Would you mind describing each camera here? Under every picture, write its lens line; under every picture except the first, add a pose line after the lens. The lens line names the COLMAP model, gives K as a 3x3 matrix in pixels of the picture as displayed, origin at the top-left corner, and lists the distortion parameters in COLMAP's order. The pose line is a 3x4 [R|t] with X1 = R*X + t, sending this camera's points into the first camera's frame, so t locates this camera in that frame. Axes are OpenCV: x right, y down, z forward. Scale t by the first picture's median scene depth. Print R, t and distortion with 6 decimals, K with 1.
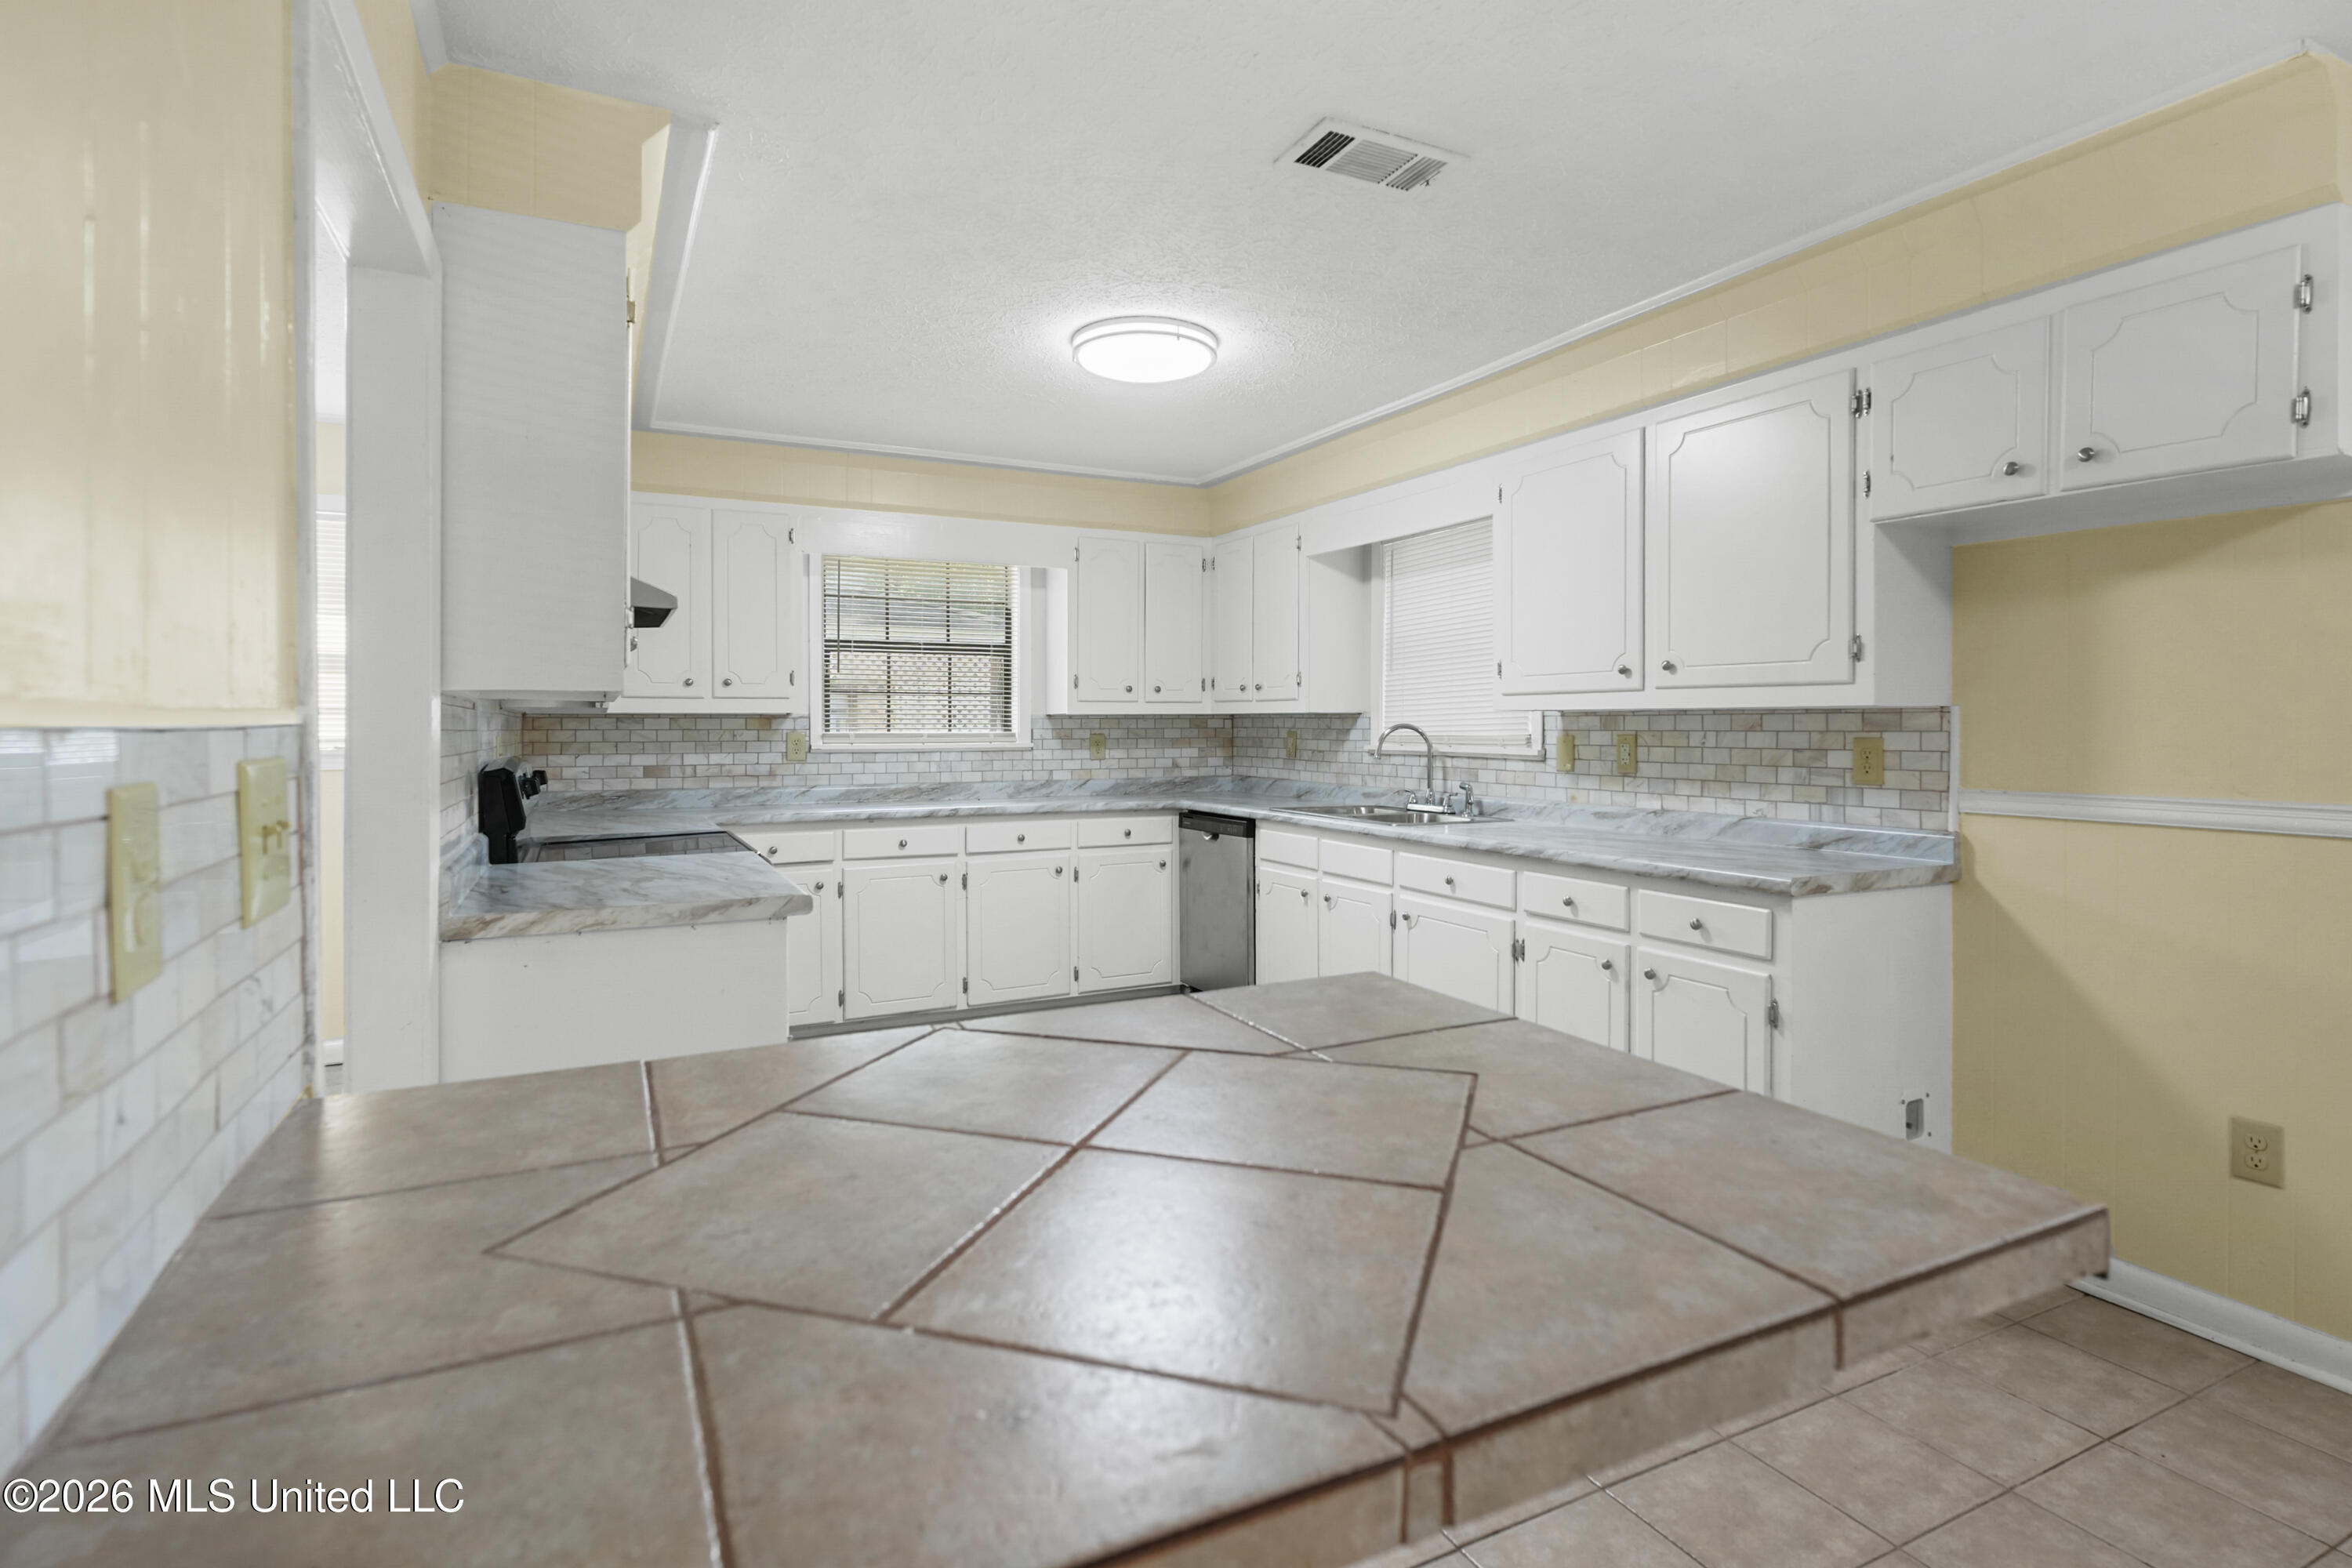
lens RADIAL K [[1162.3, 0, 1167.5], [0, 1162.3, 726.0], [0, 0, 1]] dist [0.013459, -0.004060]
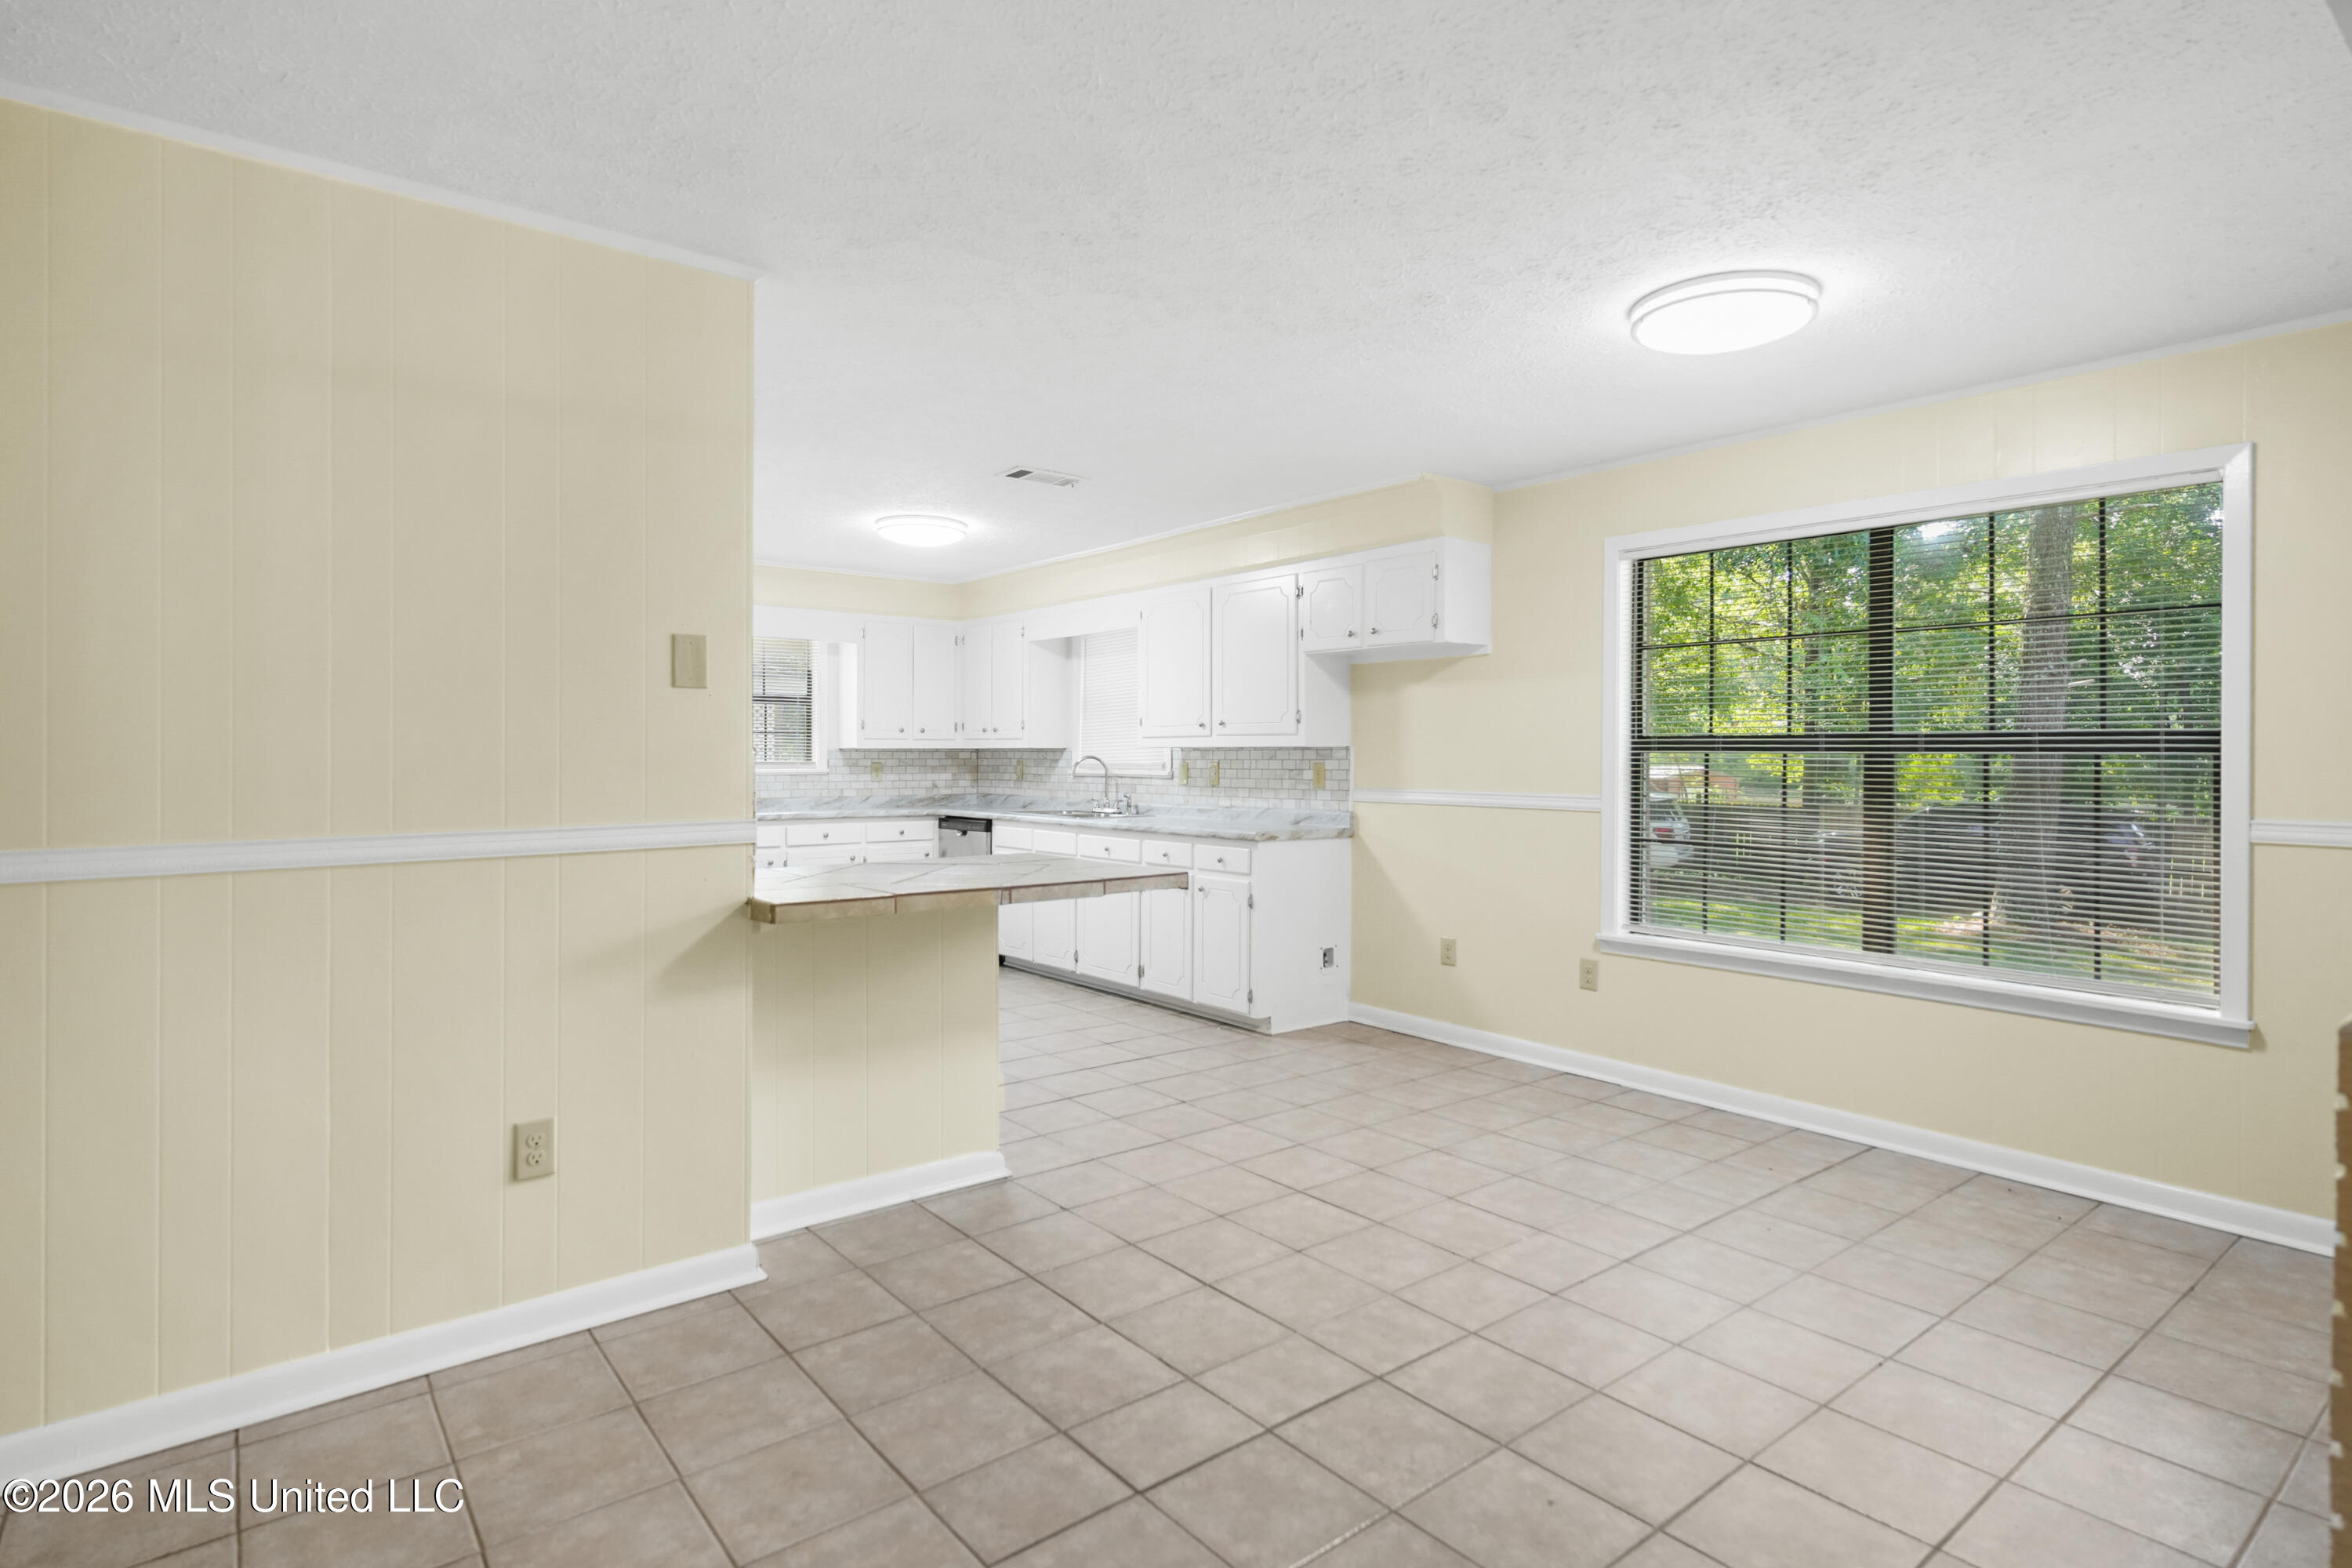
lens RADIAL K [[1196.1, 0, 1176.3], [0, 1196.1, 764.0], [0, 0, 1]] dist [0.006231, -0.001610]
pose [[0.976562, 0.001386, 0.215230, -0.022818], [-0.002071, 0.999993, 0.002956, 0.004201], [-0.215224, -0.003332, 0.976559, -0.526734]]
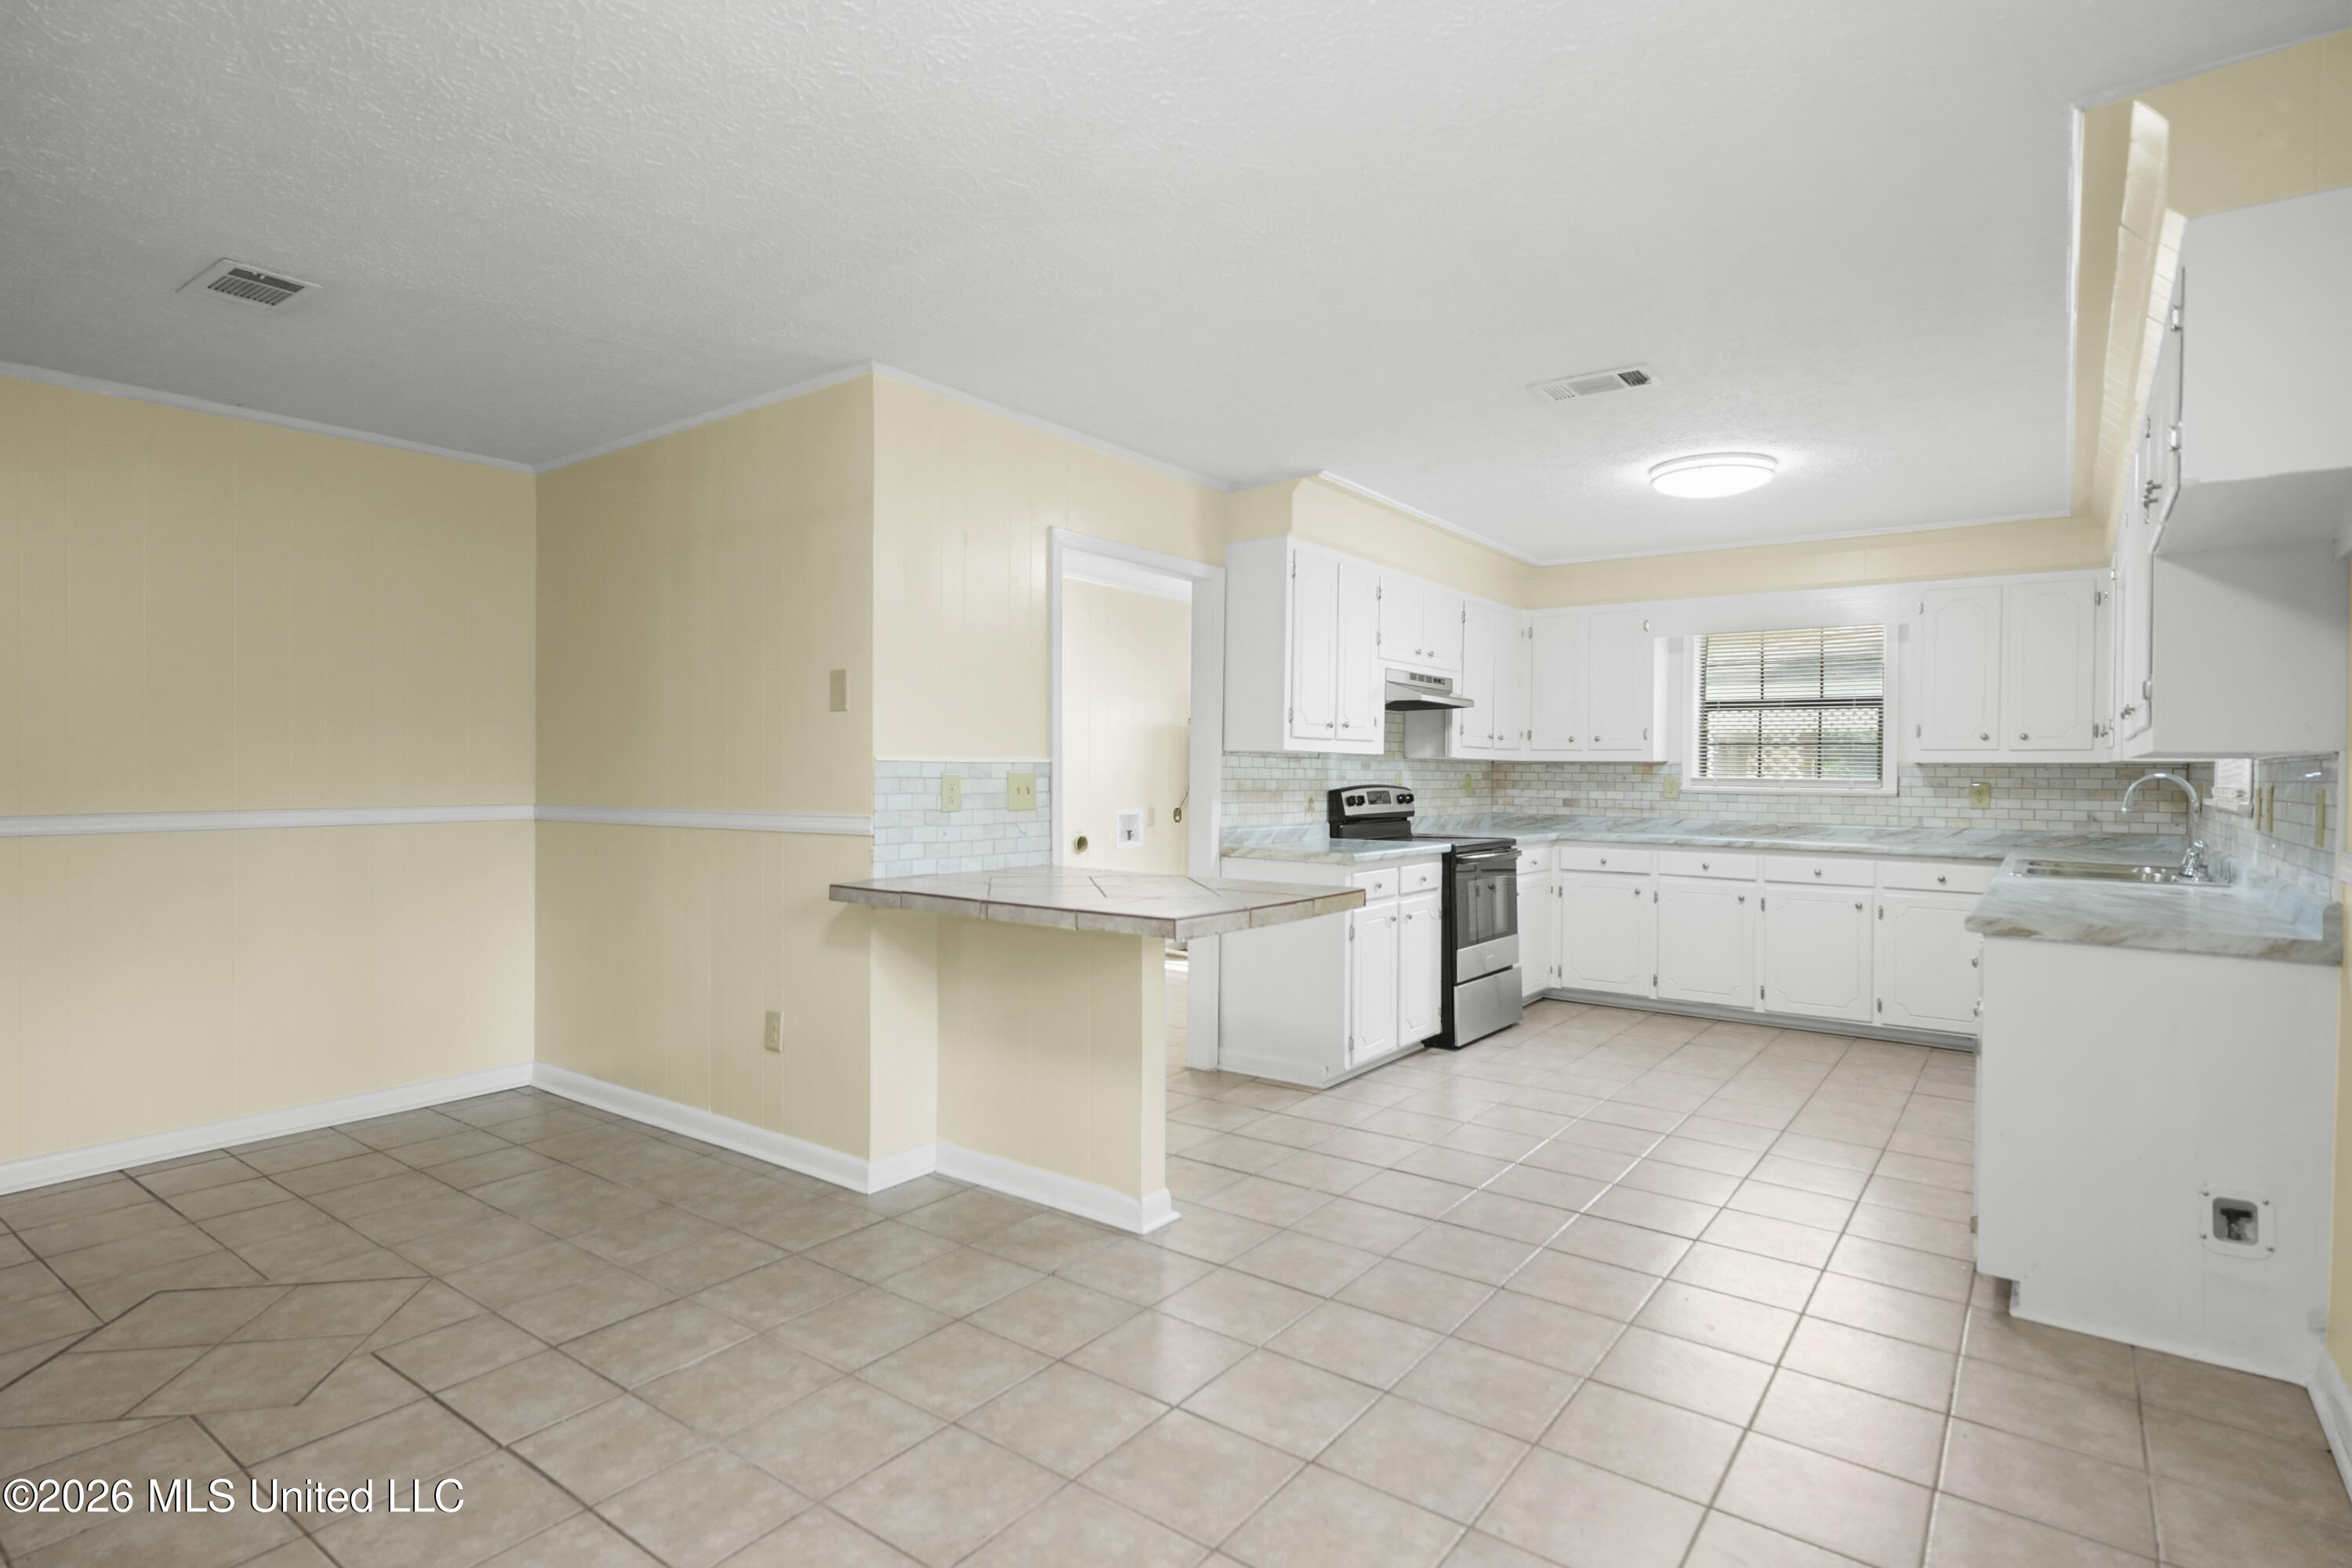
lens RADIAL K [[1196.1, 0, 1208.0], [0, 1196.1, 784.1], [0, 0, 1]] dist [0.006231, -0.001610]
pose [[0.467328, 0.017393, -0.883913, 0.630399], [-0.012045, 0.999839, 0.013305, 0.002616], [0.884002, 0.004429, 0.467463, -0.064010]]
